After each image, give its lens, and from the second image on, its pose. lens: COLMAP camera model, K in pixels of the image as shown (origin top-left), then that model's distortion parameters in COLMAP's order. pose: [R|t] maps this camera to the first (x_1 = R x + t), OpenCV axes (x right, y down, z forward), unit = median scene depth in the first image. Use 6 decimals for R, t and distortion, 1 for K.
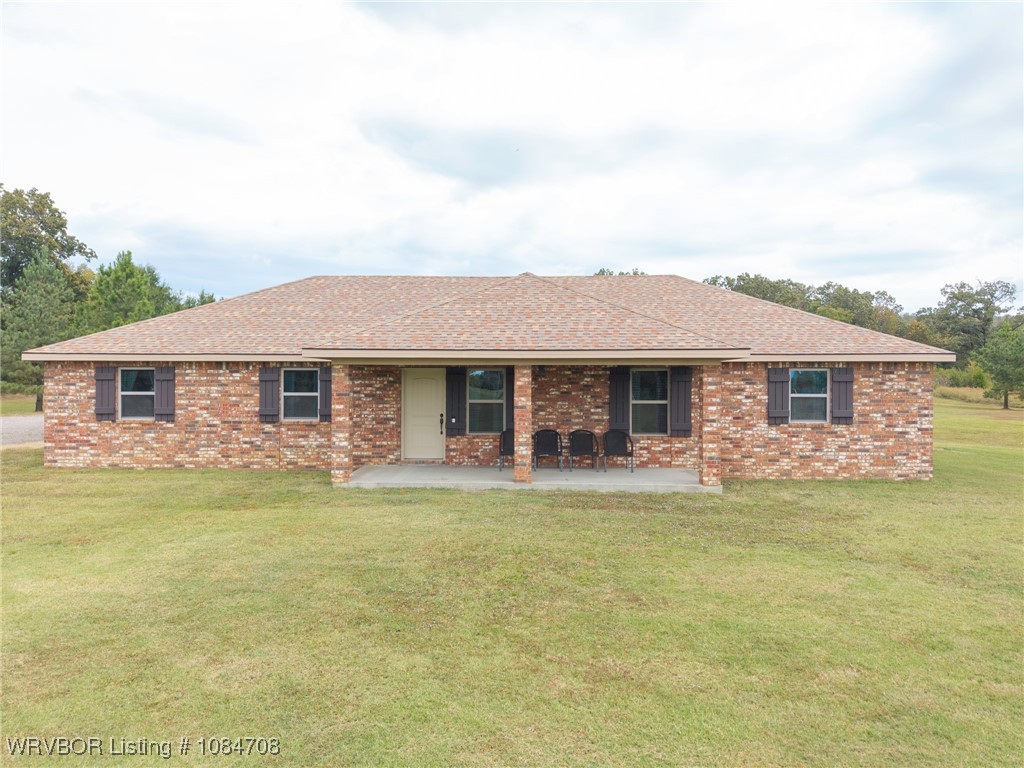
lens RADIAL K [[690.6, 0, 508.4], [0, 690.6, 381.7], [0, 0, 1]] dist [0.026799, -0.035660]
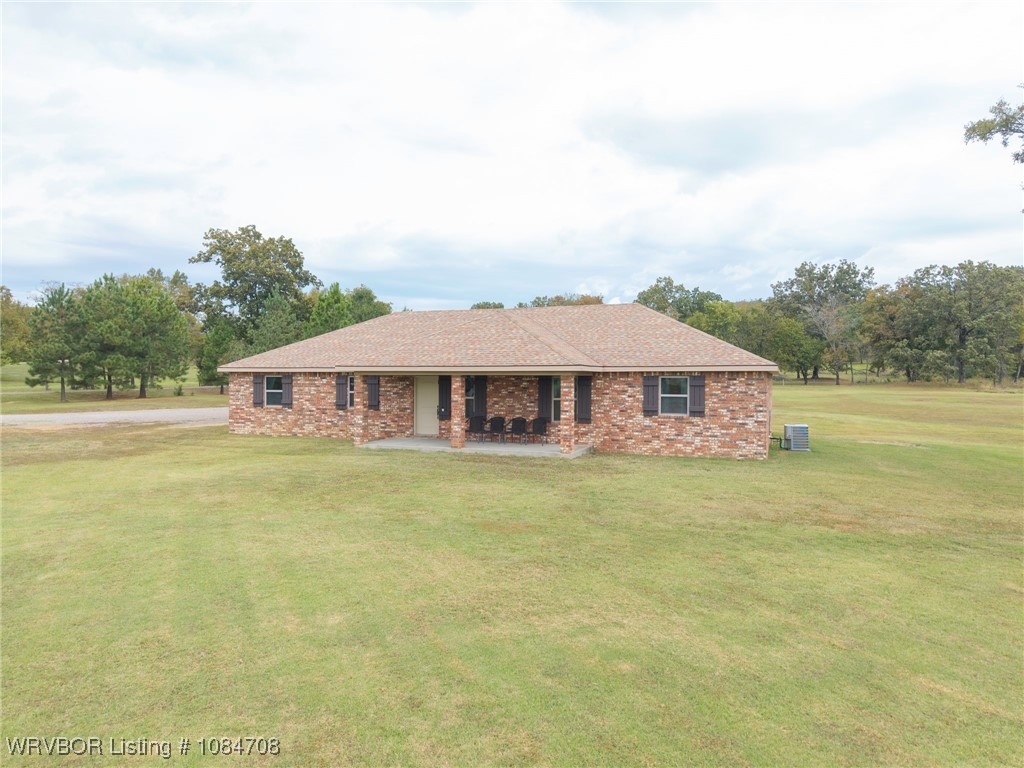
lens RADIAL K [[690.6, 0, 508.4], [0, 690.6, 381.7], [0, 0, 1]] dist [0.026799, -0.035660]
pose [[0.945561, 0.001793, -0.325441, 0.553033], [-0.000702, 0.999994, 0.003471, -0.012139], [0.325445, -0.003053, 0.945556, -0.404208]]
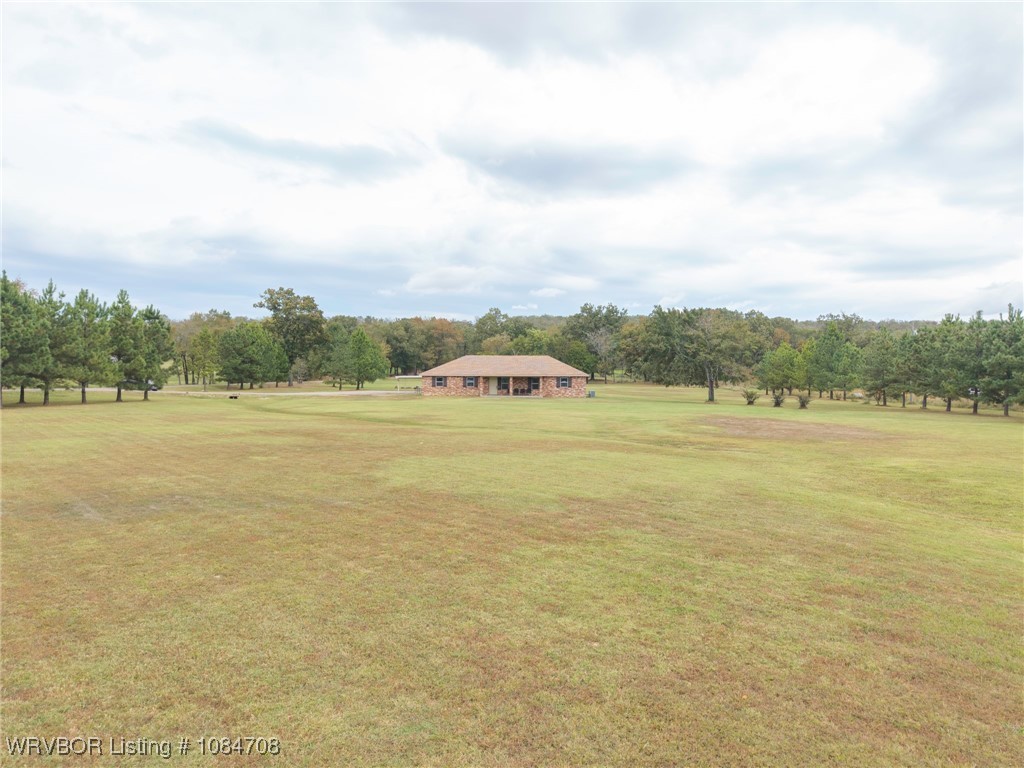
lens RADIAL K [[691.1, 0, 500.6], [0, 691.1, 392.8], [0, 0, 1]] dist [0.088679, -0.118050]
pose [[0.999061, 0.002716, -0.043246, 0.164660], [-0.002031, 0.999872, 0.015867, 0.016426], [0.043283, -0.015764, 0.998938, -4.345558]]
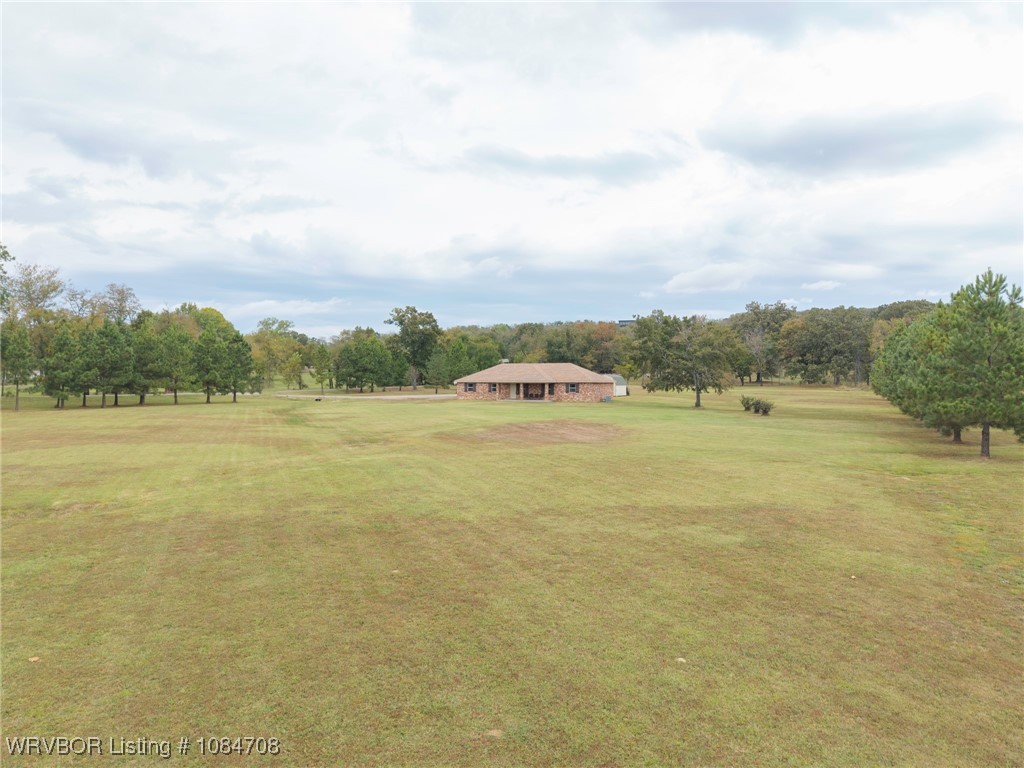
lens RADIAL K [[690.6, 0, 508.4], [0, 690.6, 381.7], [0, 0, 1]] dist [0.026799, -0.035660]
pose [[0.920246, -0.000943, -0.391339, 2.170391], [0.000803, 1.000000, -0.000521, -0.030144], [0.391339, 0.000165, 0.920246, -4.502013]]
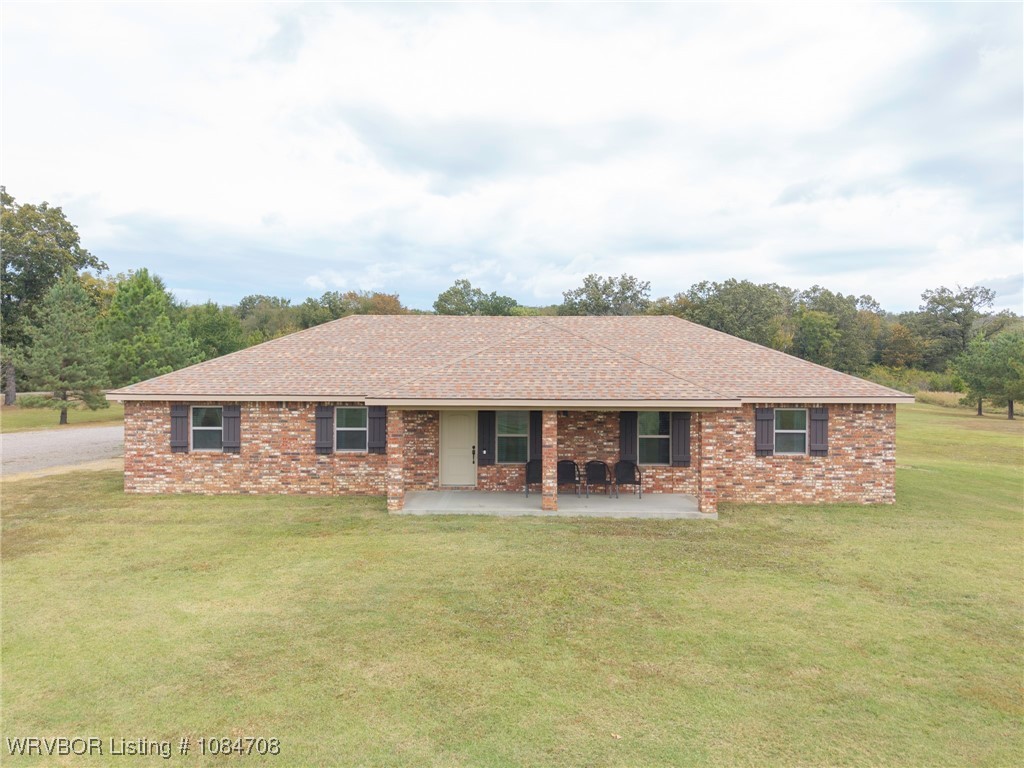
lens RADIAL K [[690.6, 0, 508.4], [0, 690.6, 381.7], [0, 0, 1]] dist [0.026799, -0.035660]
pose [[0.999845, 0.000767, 0.017581, -0.059674], [-0.000850, 0.999989, 0.004703, -0.066732], [-0.017577, -0.004718, 0.999834, -0.152114]]
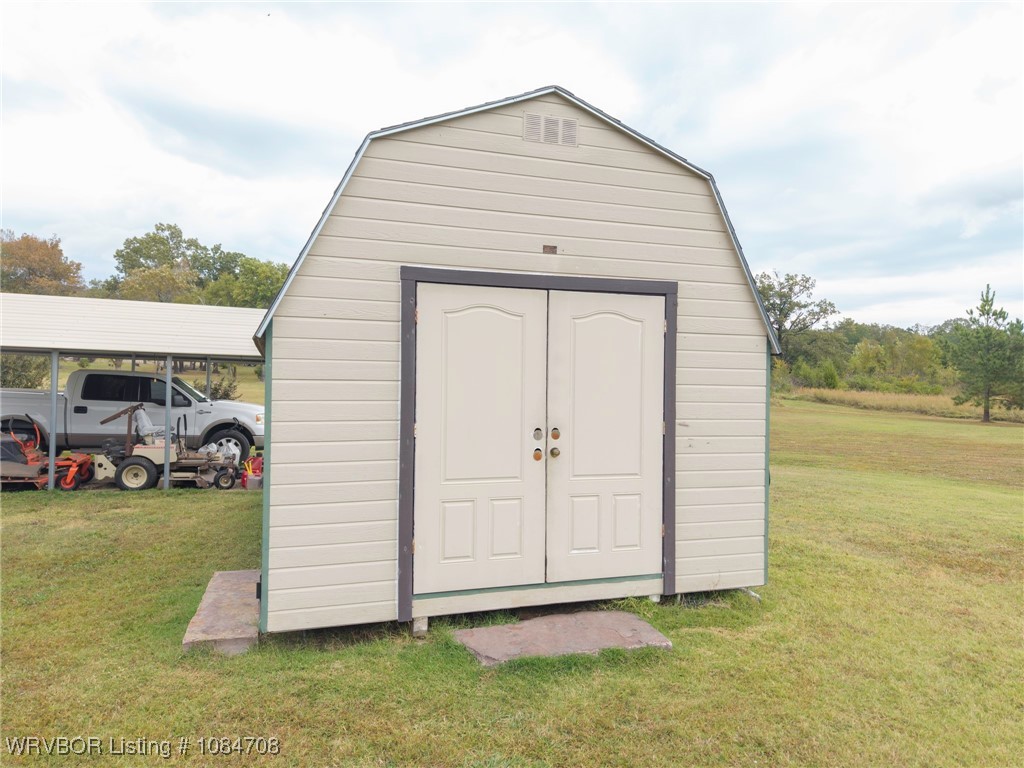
lens RADIAL K [[690.6, 0, 508.4], [0, 690.6, 381.7], [0, 0, 1]] dist [0.026799, -0.035660]
pose [[0.934122, 0.008539, 0.356853, 0.129278], [-0.009238, 0.999957, 0.000257, 0.018787], [-0.356836, -0.003536, 0.934161, 2.247561]]
